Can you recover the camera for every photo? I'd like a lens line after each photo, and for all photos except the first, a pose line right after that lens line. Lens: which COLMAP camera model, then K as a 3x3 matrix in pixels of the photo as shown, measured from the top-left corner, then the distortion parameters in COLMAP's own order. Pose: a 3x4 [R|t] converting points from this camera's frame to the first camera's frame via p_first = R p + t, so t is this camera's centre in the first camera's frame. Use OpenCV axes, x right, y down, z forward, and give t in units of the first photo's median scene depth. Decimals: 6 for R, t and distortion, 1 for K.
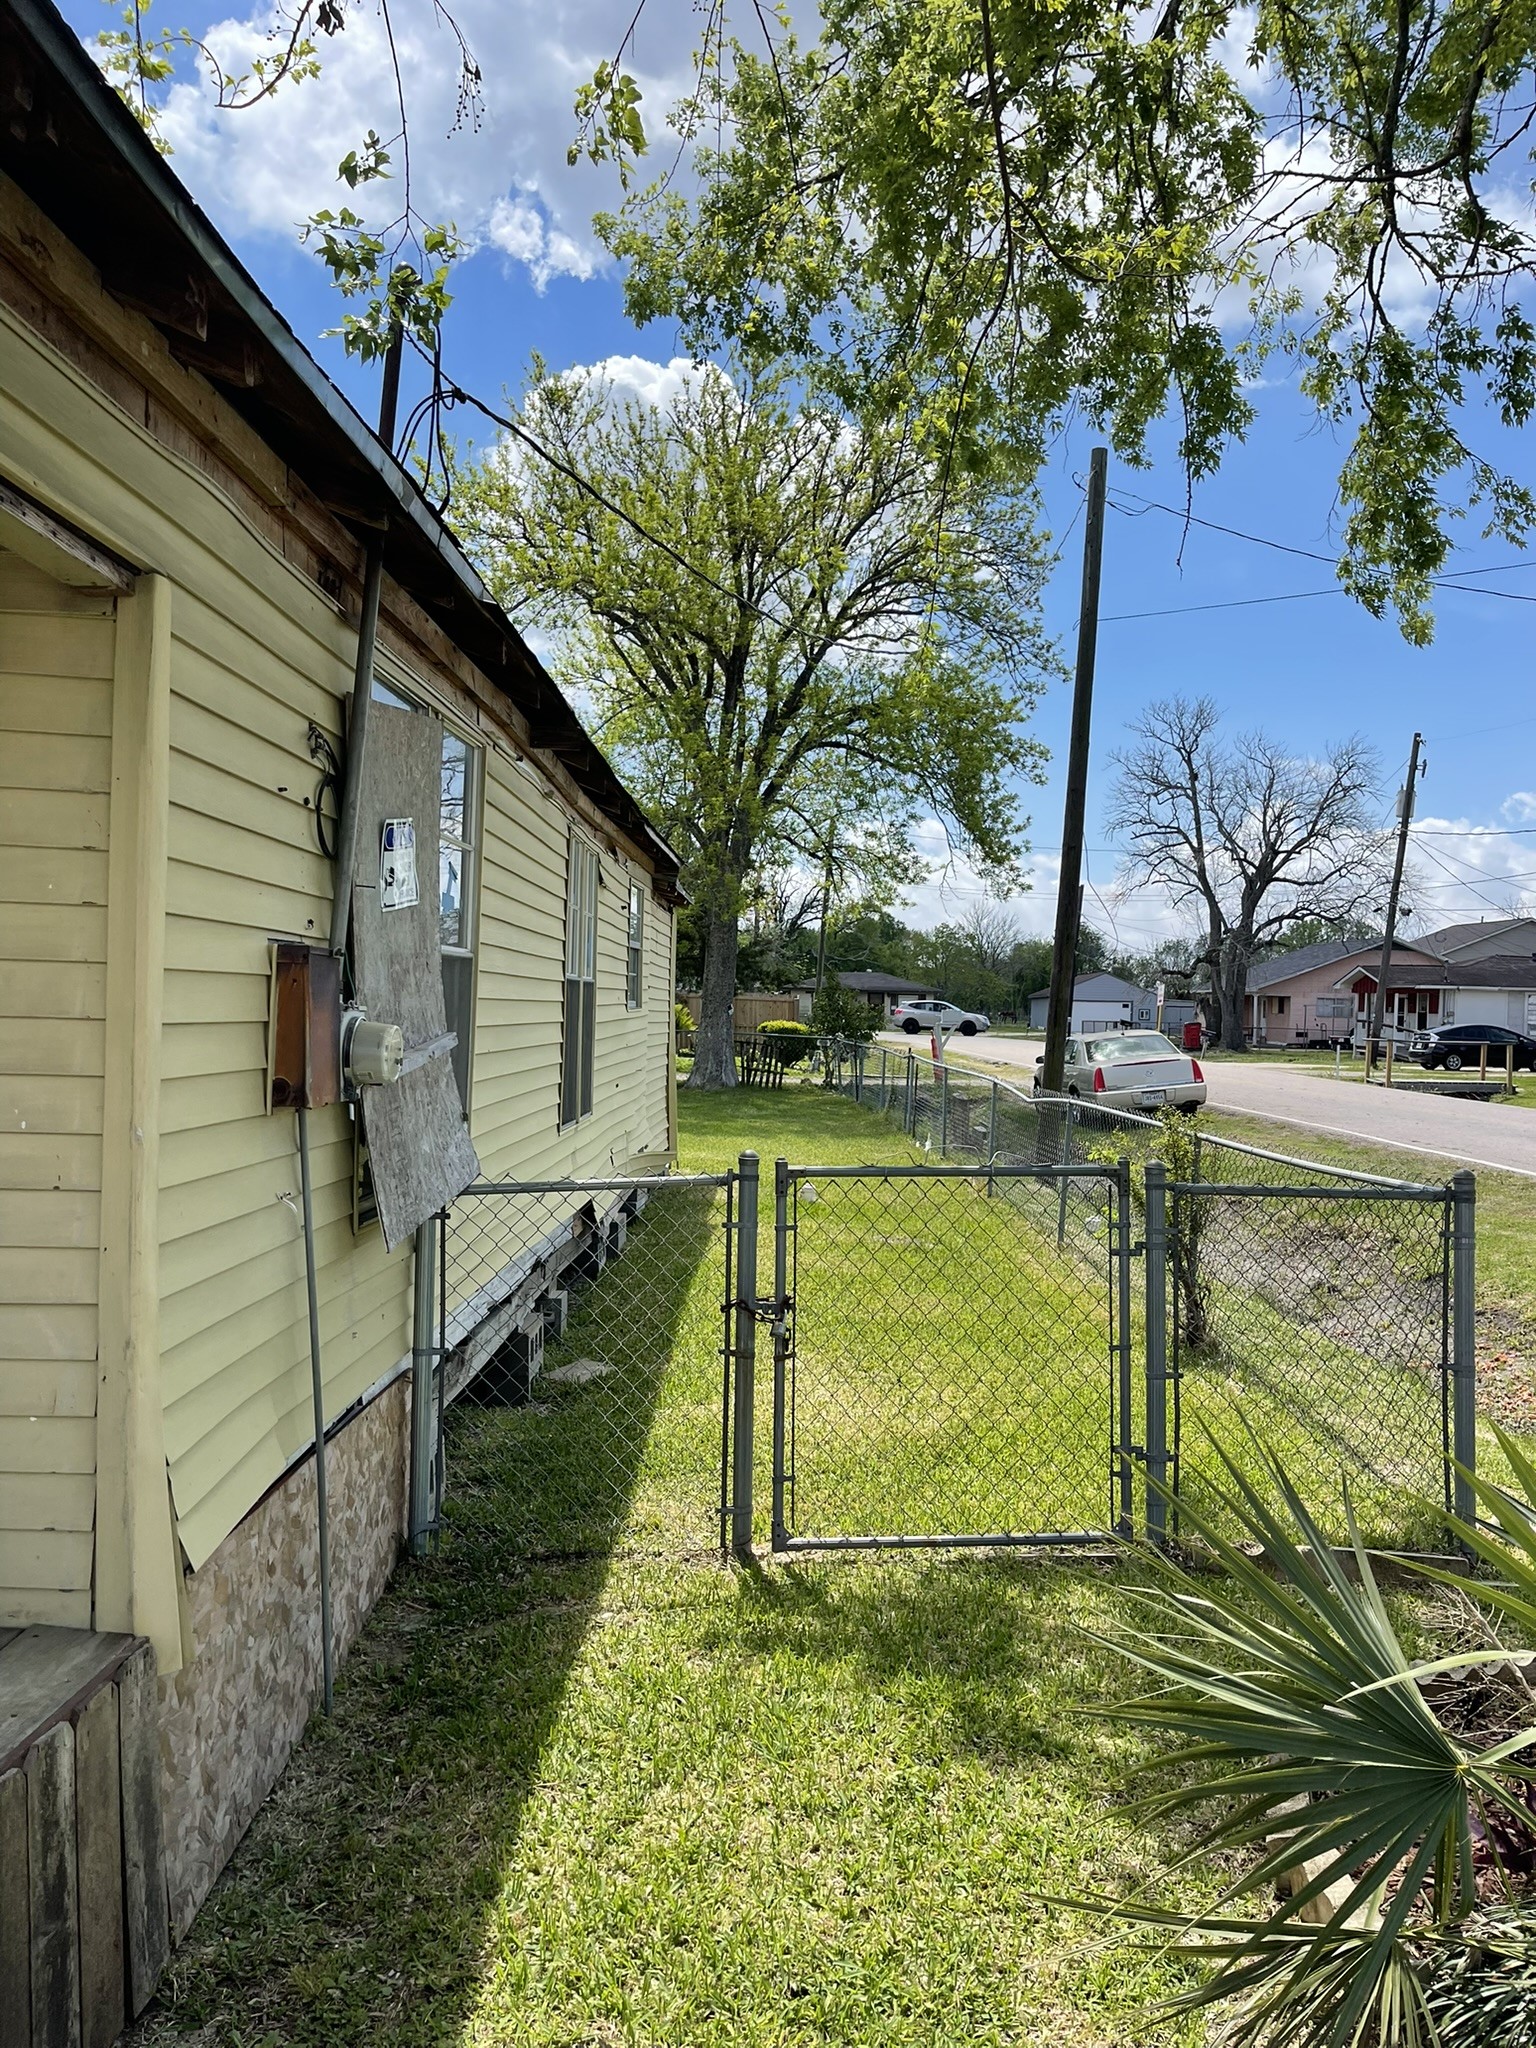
lens RADIAL K [[1517.3, 0, 760.9], [0, 1517.3, 1092.8], [0, 0, 1]] dist [0.033174, -0.000809]
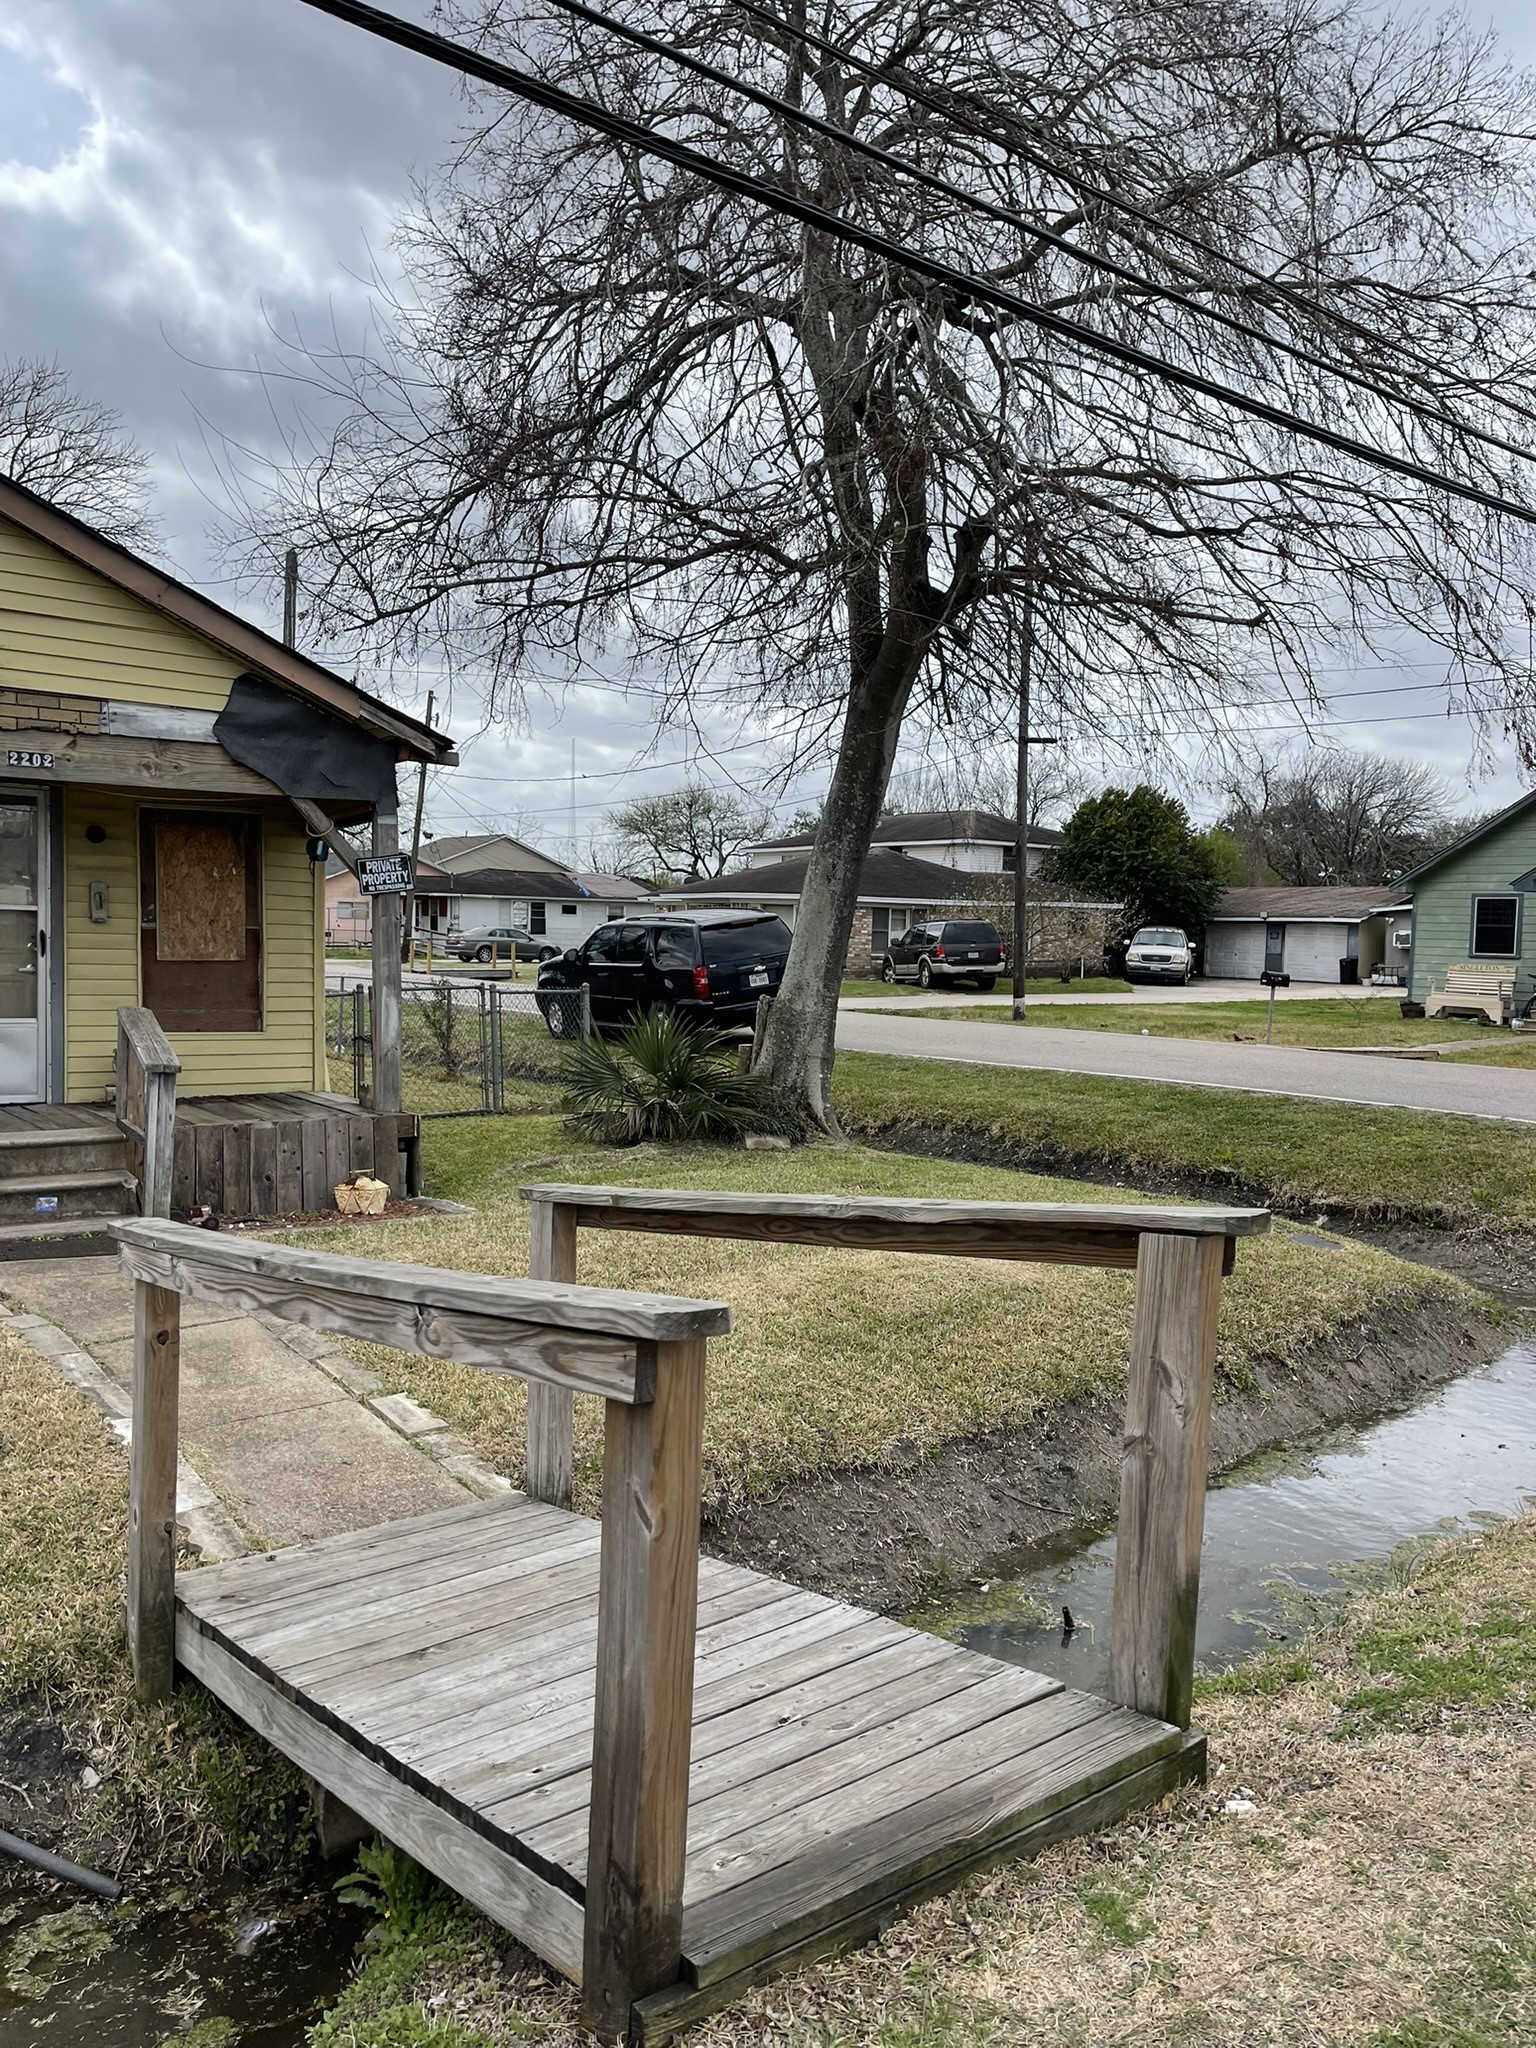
lens RADIAL K [[1522.0, 0, 768.0], [0, 1522.0, 1024.0], [0, 0, 1]] dist [0.035805, 0.000224]
pose [[0.799494, -0.044338, 0.599035, -0.116700], [0.031832, 0.998998, 0.031458, 0.005291], [-0.599830, -0.006082, 0.800104, -0.180914]]
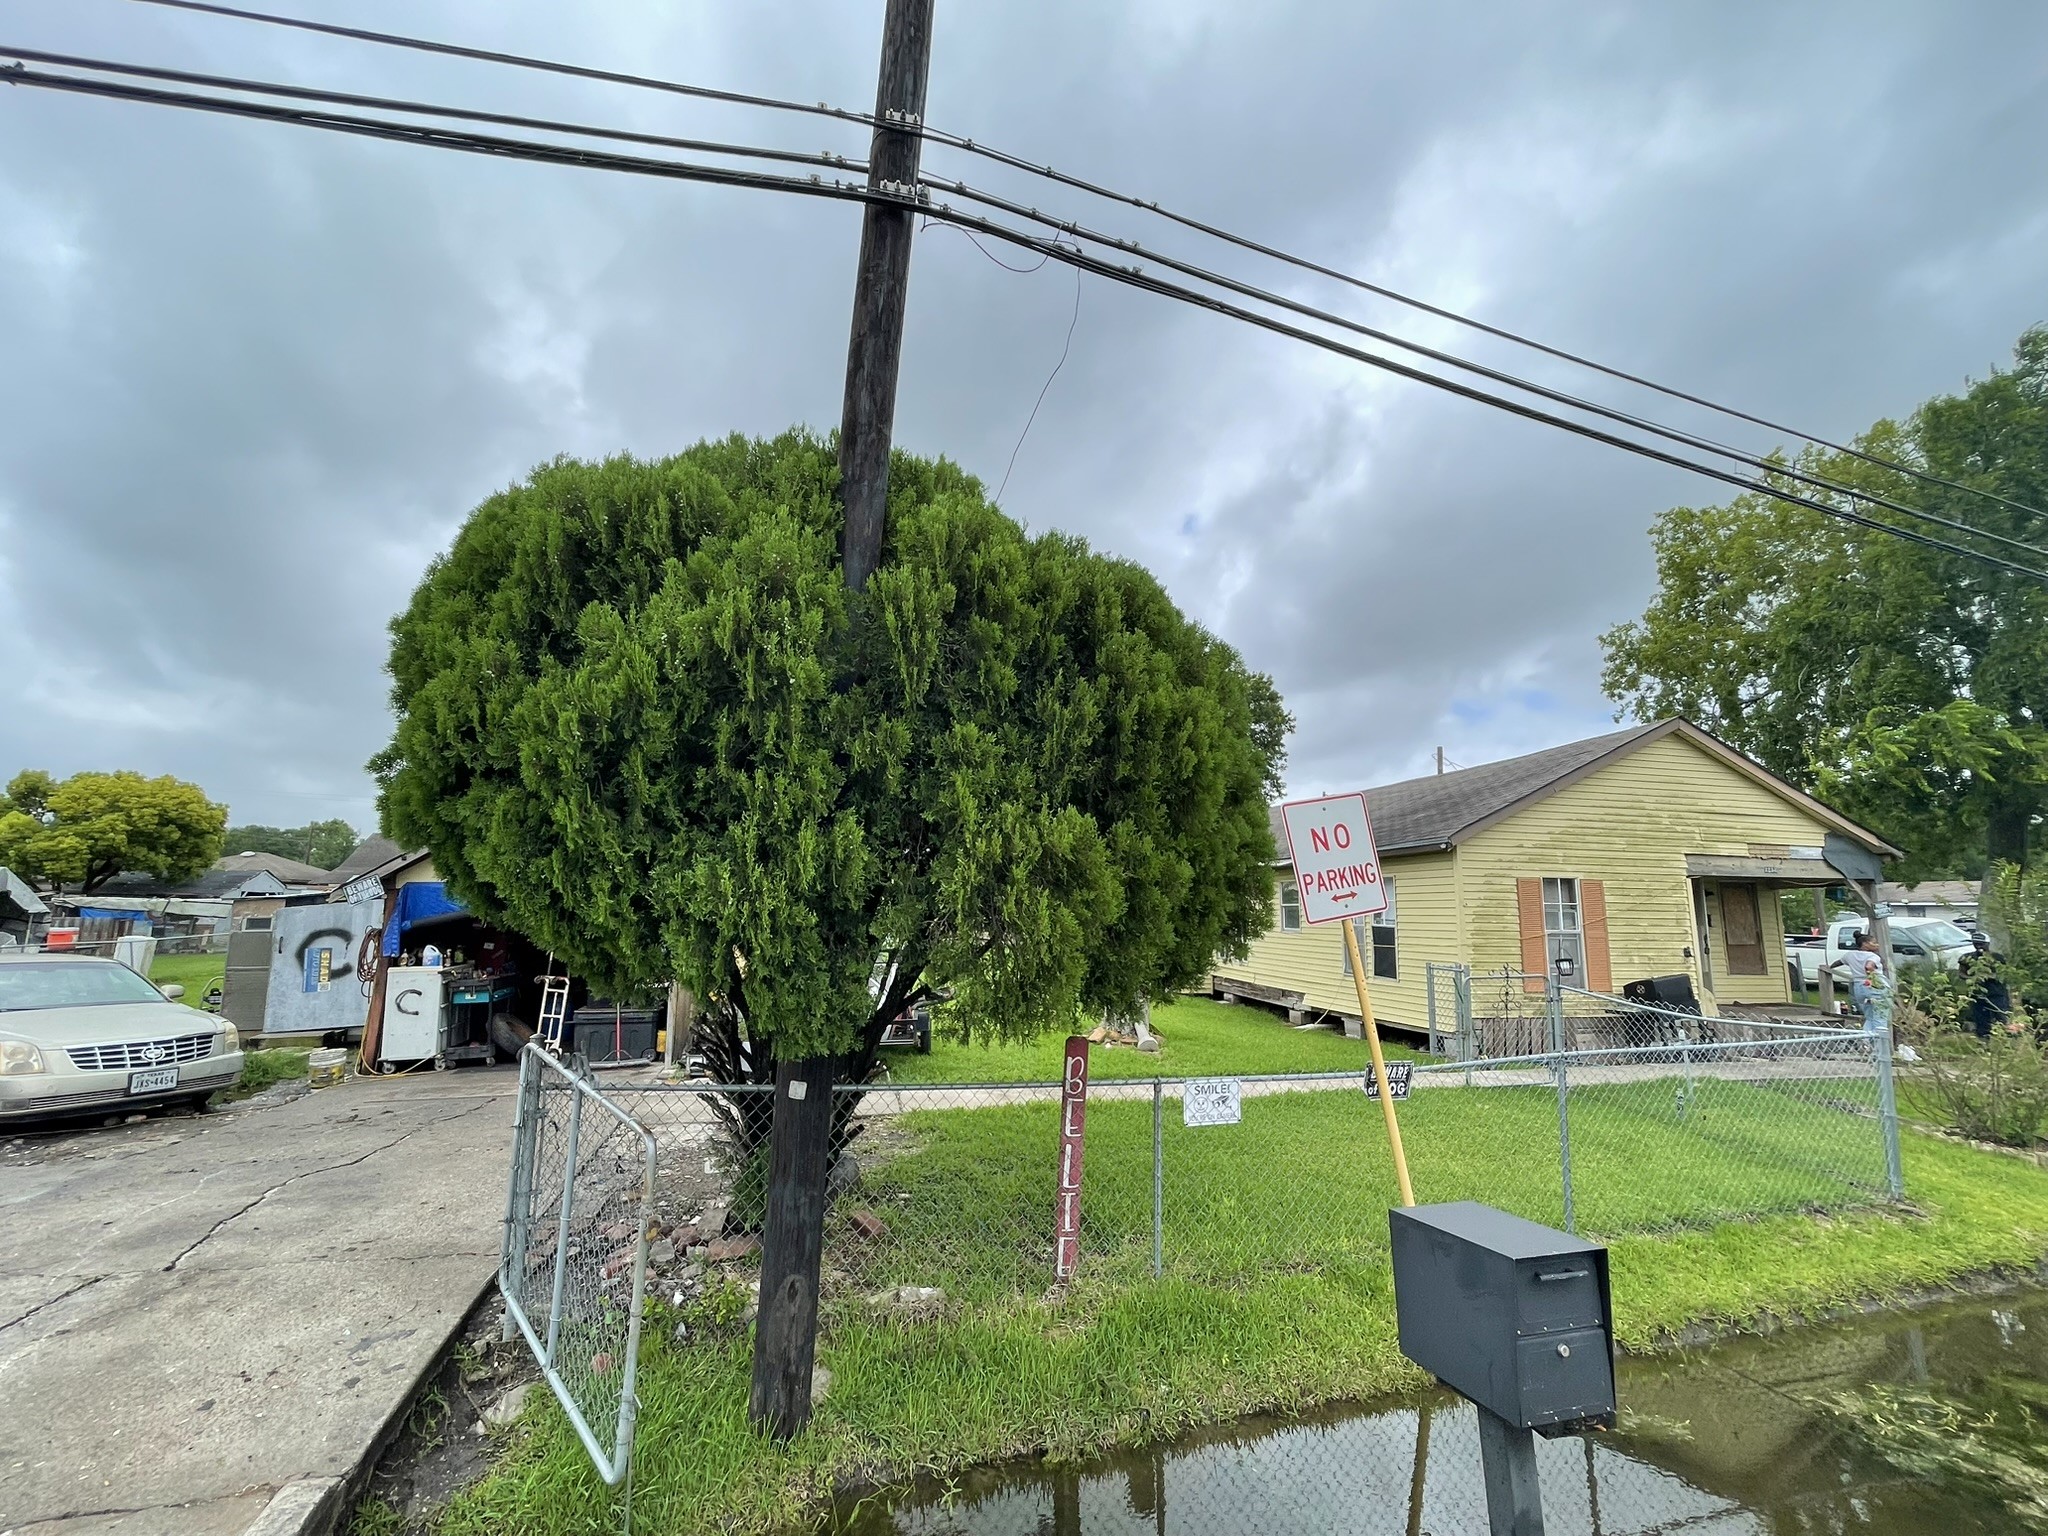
lens RADIAL K [[871.1, 0, 1016.6], [0, 871.1, 780.9], [0, 0, 1]] dist [0.000434, 0.000198]
pose [[0.968102, 0.020467, 0.249720, -0.386081], [0.027232, 0.982159, -0.186071, -0.006641], [-0.249073, 0.186936, 0.950272, -0.188570]]
